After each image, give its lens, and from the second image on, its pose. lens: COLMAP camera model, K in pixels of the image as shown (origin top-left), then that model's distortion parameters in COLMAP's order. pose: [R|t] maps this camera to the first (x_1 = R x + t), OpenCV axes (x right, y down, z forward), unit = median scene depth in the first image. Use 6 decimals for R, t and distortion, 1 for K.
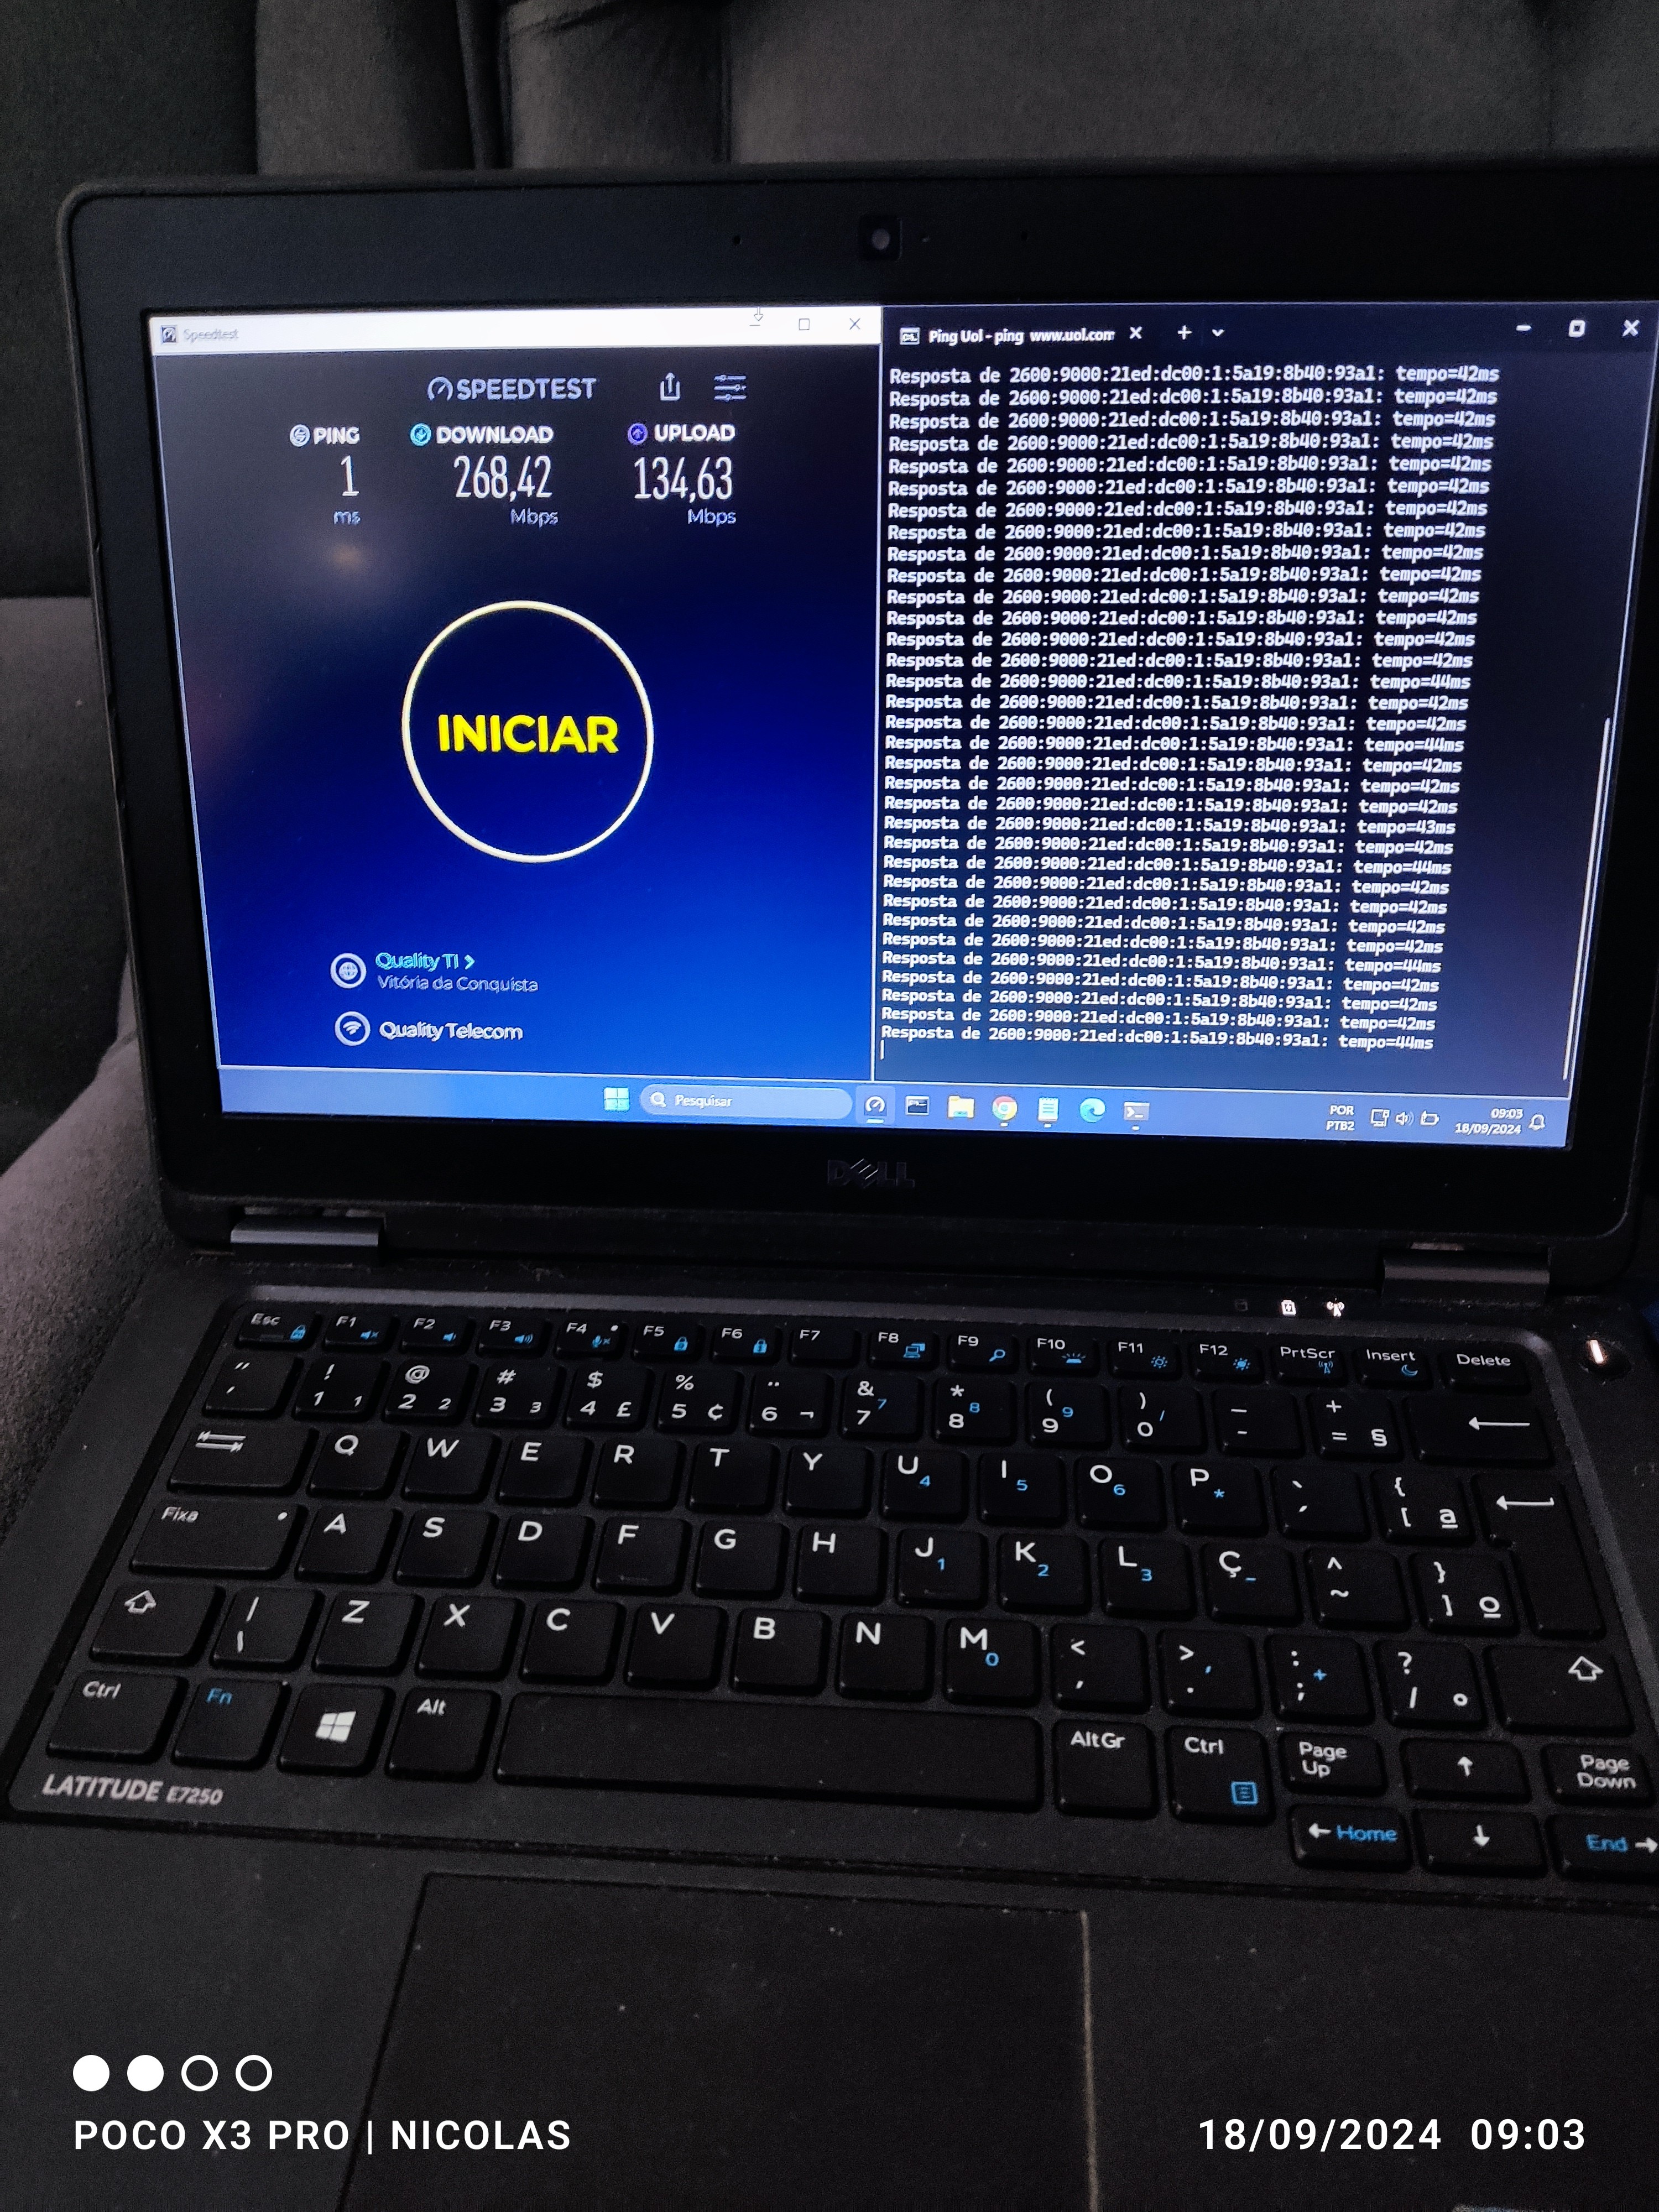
lens RADIAL K [[1663.2, 0, 823.8], [0, 1663.2, 1090.0], [0, 0, 1]] dist [0.081884, -0.189211]
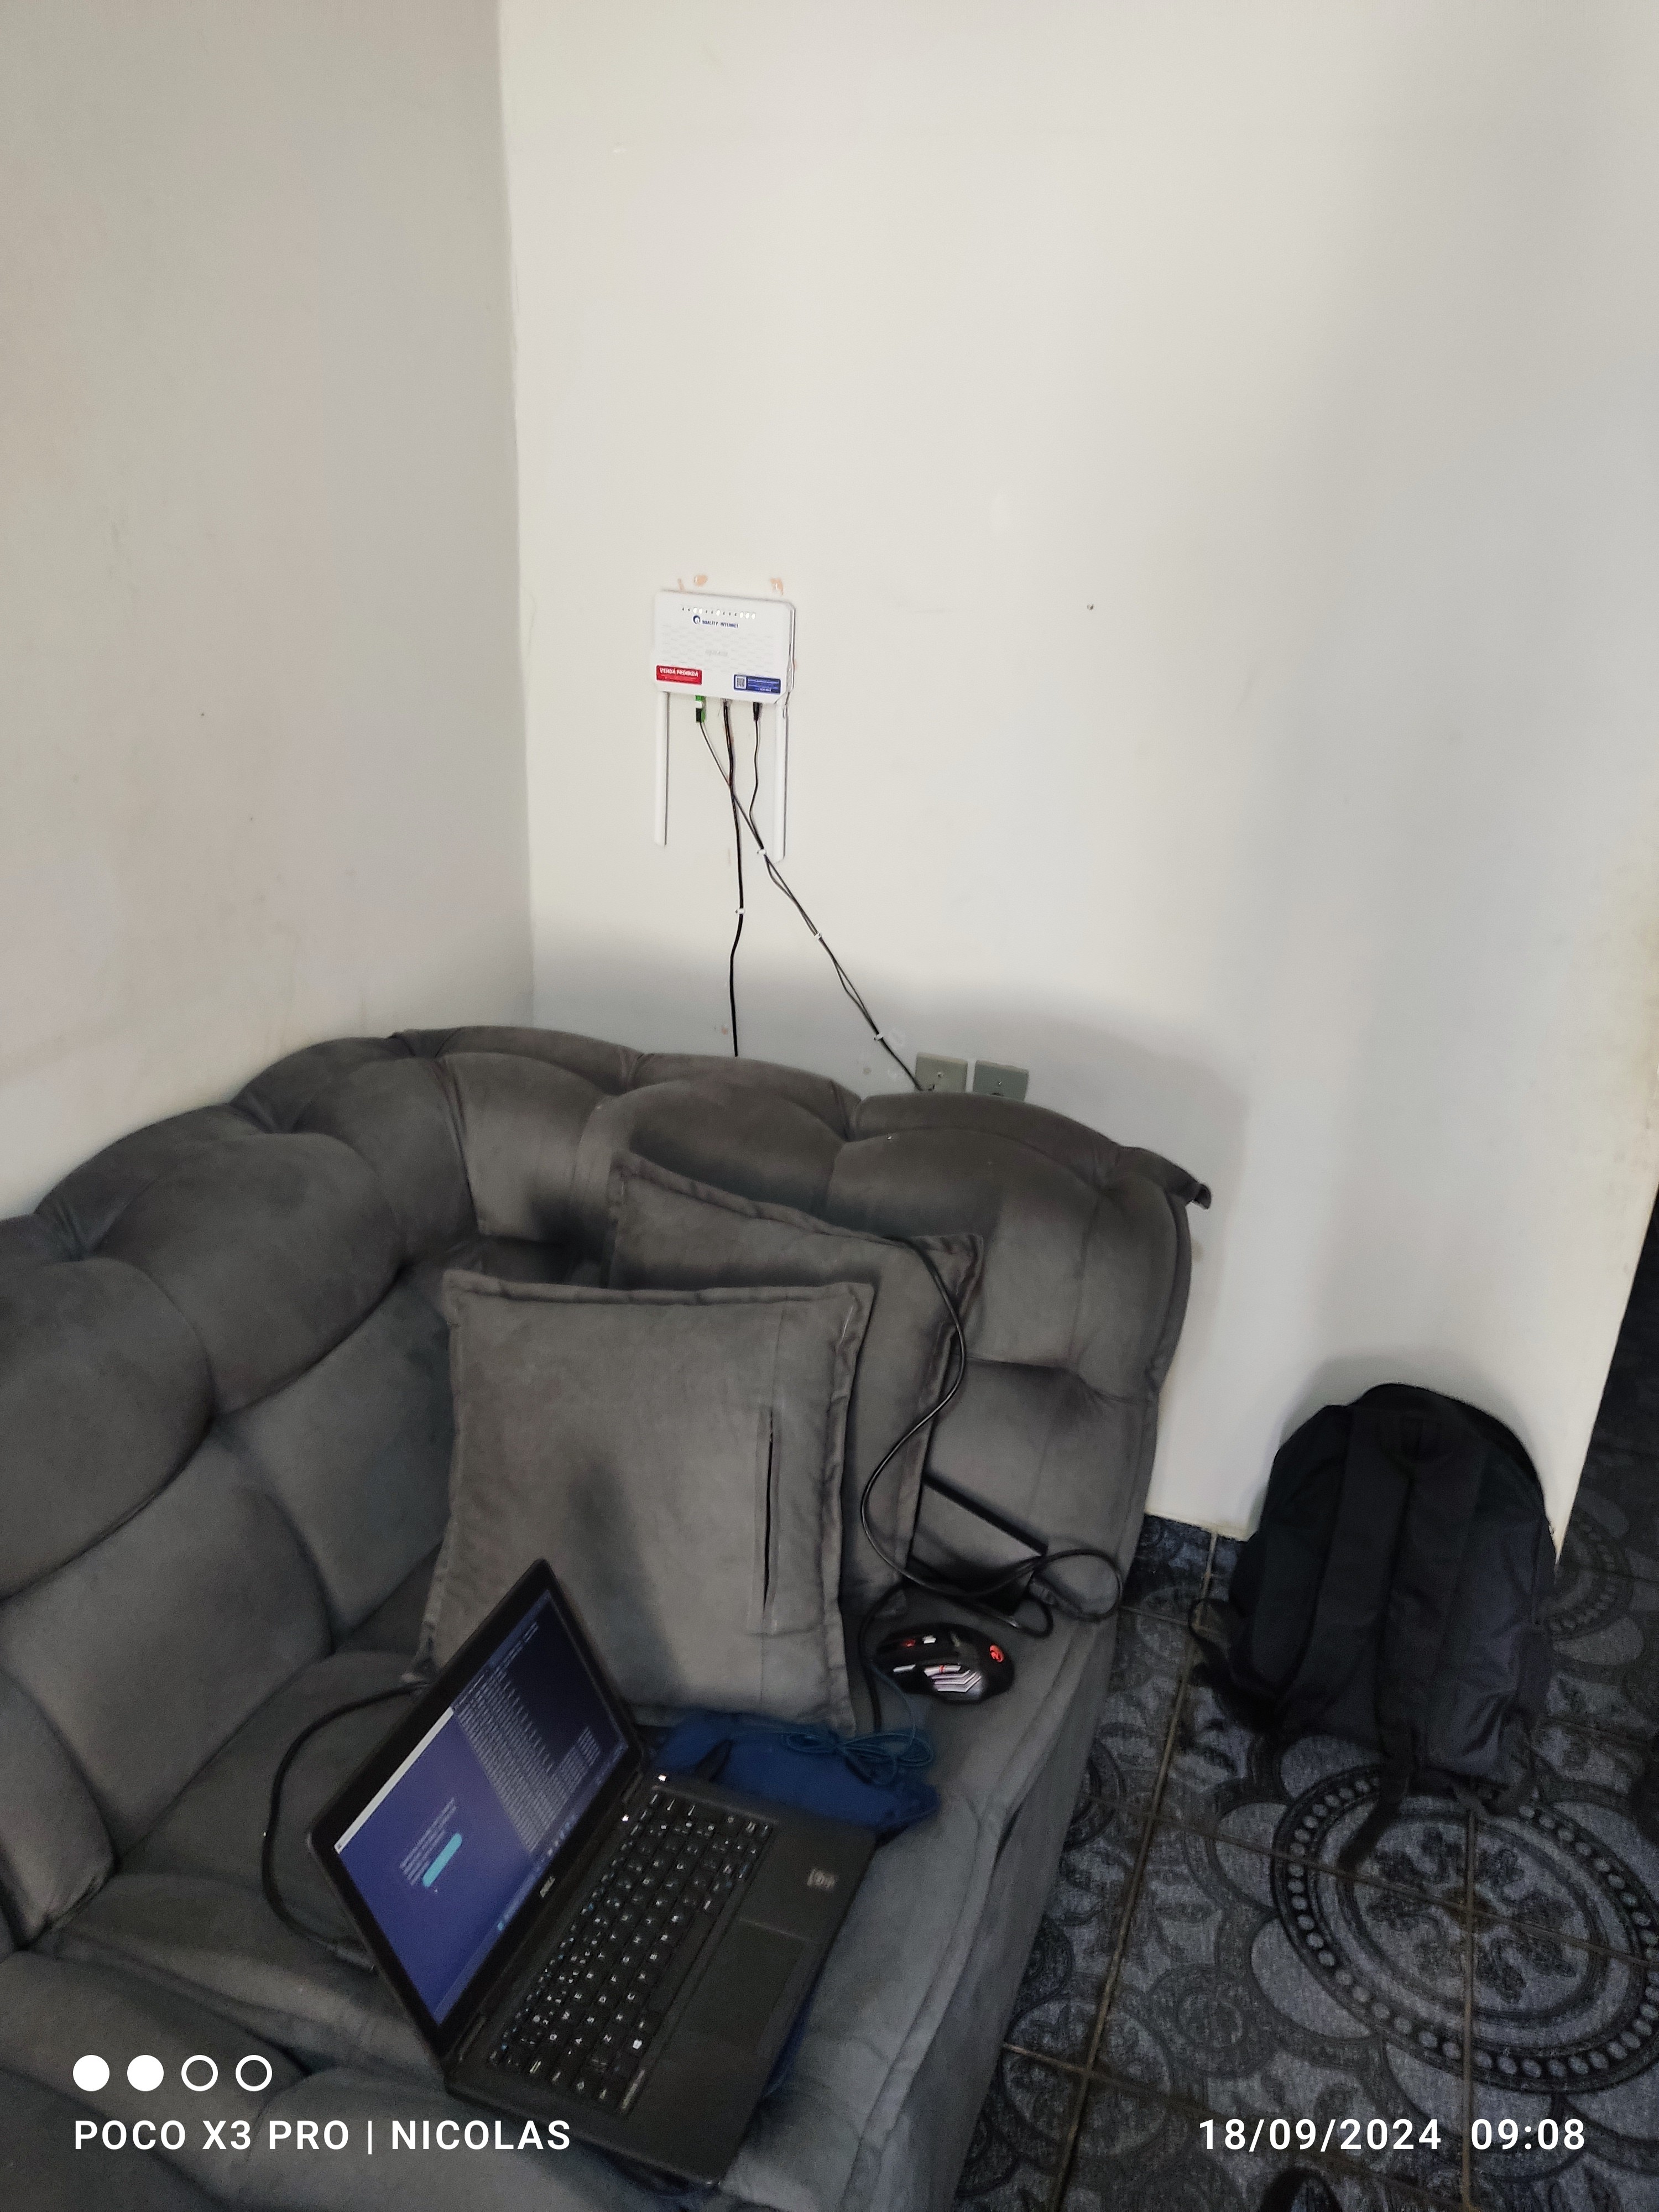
lens RADIAL K [[1663.2, 0, 823.8], [0, 1663.2, 1090.0], [0, 0, 1]] dist [0.081884, -0.189211]
pose [[0.288239, -0.346900, 0.892513, -2.621858], [0.593911, 0.795898, 0.117543, -1.493640], [-0.751125, 0.496192, 0.435436, -2.036197]]
